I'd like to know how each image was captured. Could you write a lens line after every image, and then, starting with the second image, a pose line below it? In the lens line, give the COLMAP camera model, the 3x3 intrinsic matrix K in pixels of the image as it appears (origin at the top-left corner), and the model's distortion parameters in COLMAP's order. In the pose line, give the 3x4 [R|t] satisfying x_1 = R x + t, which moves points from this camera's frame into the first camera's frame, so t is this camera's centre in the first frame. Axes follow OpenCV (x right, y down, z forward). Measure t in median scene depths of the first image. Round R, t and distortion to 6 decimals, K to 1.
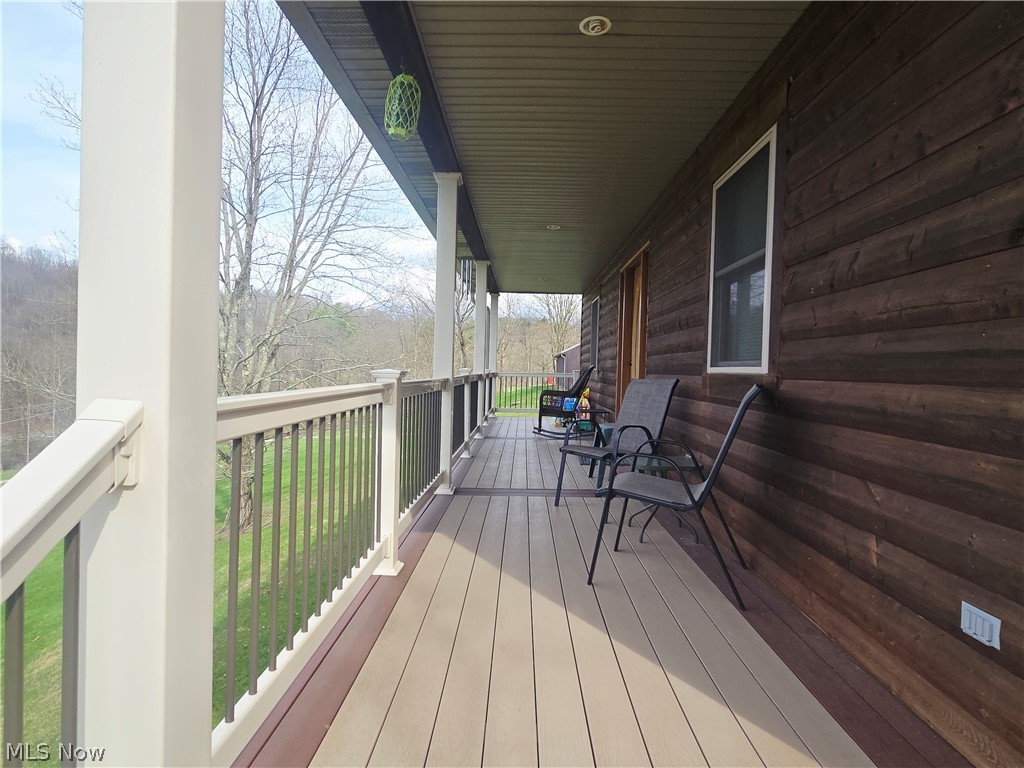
lens RADIAL K [[420.4, 0, 516.4], [0, 420.4, 377.6], [0, 0, 1]] dist [-0.000822, -0.000517]
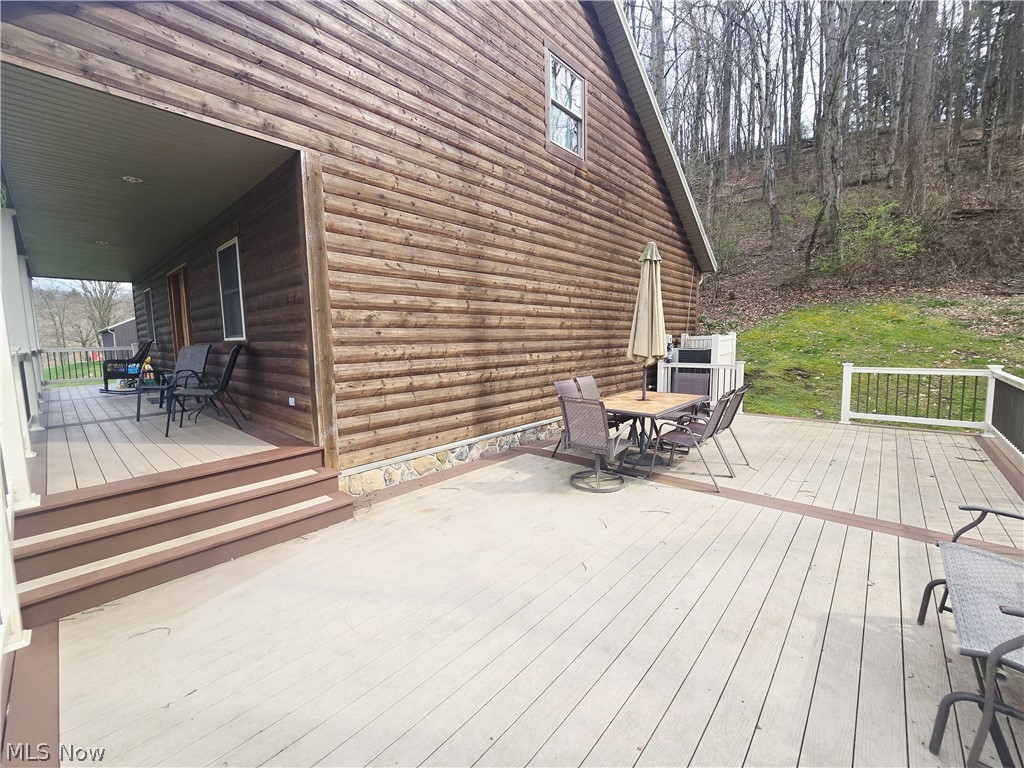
lens RADIAL K [[420.4, 0, 519.6], [0, 420.4, 379.0], [0, 0, 1]] dist [-0.000822, -0.000517]
pose [[0.616271, -0.118034, 0.778638, -0.213332], [0.056240, 0.992776, 0.105982, 0.028216], [-0.785523, -0.021523, 0.618458, -1.060723]]
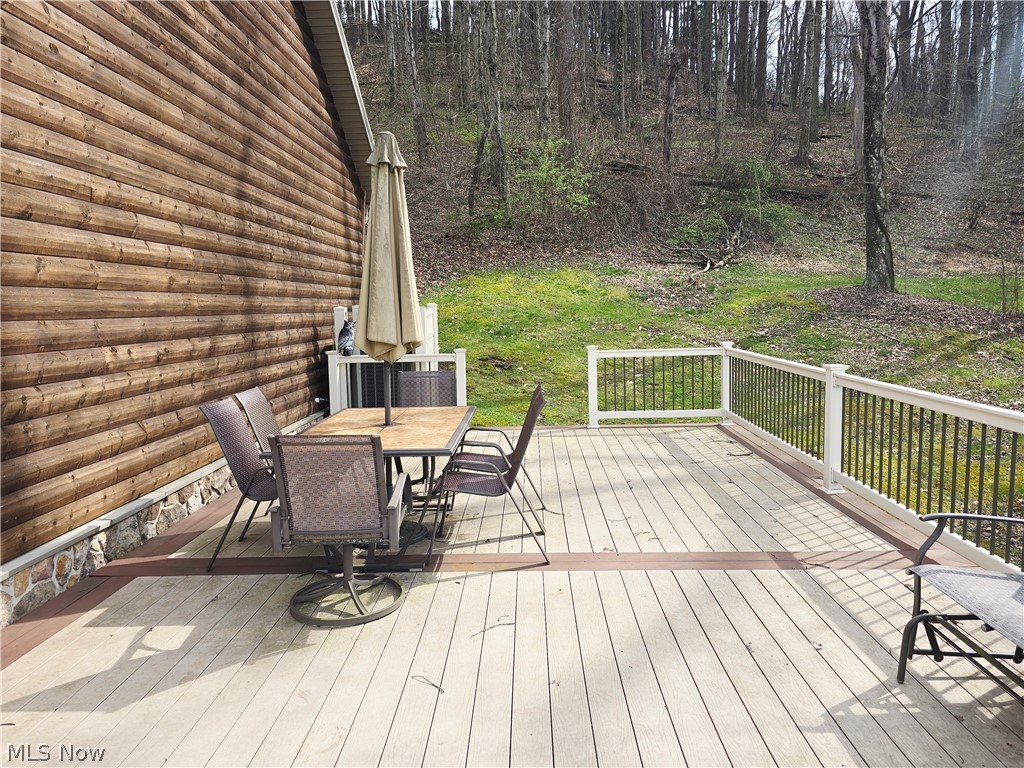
lens RADIAL K [[704.0, 0, 511.5], [0, 704.0, 382.0], [0, 0, 1]] dist [0.057065, -0.047834]
pose [[-0.043200, -0.136392, 0.989713, -0.097540], [0.042732, 0.989479, 0.138225, 0.026188], [-0.998152, 0.048264, -0.036917, -0.544960]]
